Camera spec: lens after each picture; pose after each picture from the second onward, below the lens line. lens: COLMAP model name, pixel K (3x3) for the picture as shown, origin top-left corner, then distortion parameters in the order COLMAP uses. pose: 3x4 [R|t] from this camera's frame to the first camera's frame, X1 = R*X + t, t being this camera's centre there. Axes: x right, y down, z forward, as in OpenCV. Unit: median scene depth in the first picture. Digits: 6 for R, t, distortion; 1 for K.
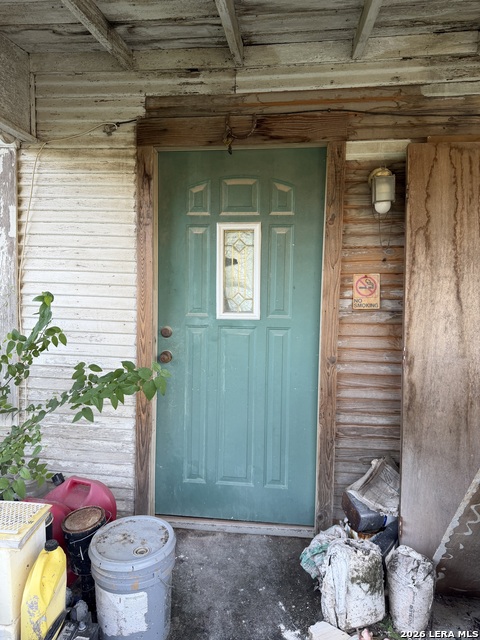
lens RADIAL K [[450.2, 0, 243.0], [0, 450.2, 320.1], [0, 0, 1]] dist [0.025933, -0.053872]
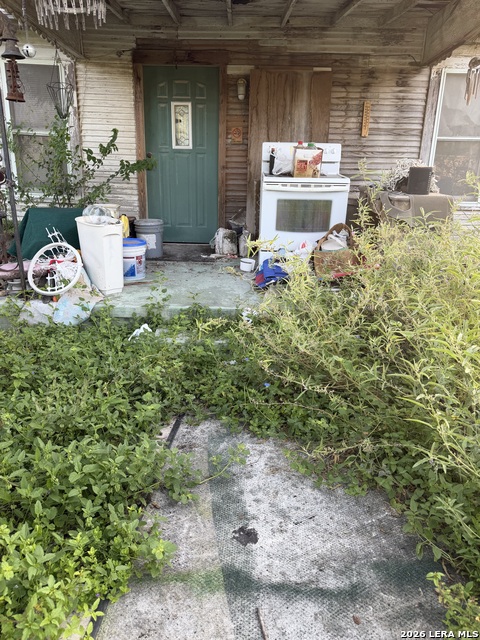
lens RADIAL K [[450.2, 0, 243.0], [0, 450.2, 320.1], [0, 0, 1]] dist [0.025933, -0.053872]
pose [[0.993942, -0.027485, 0.106415, 0.026933], [-0.000168, 0.967846, 0.251543, 0.267168], [-0.109907, -0.250037, 0.961978, -1.457660]]
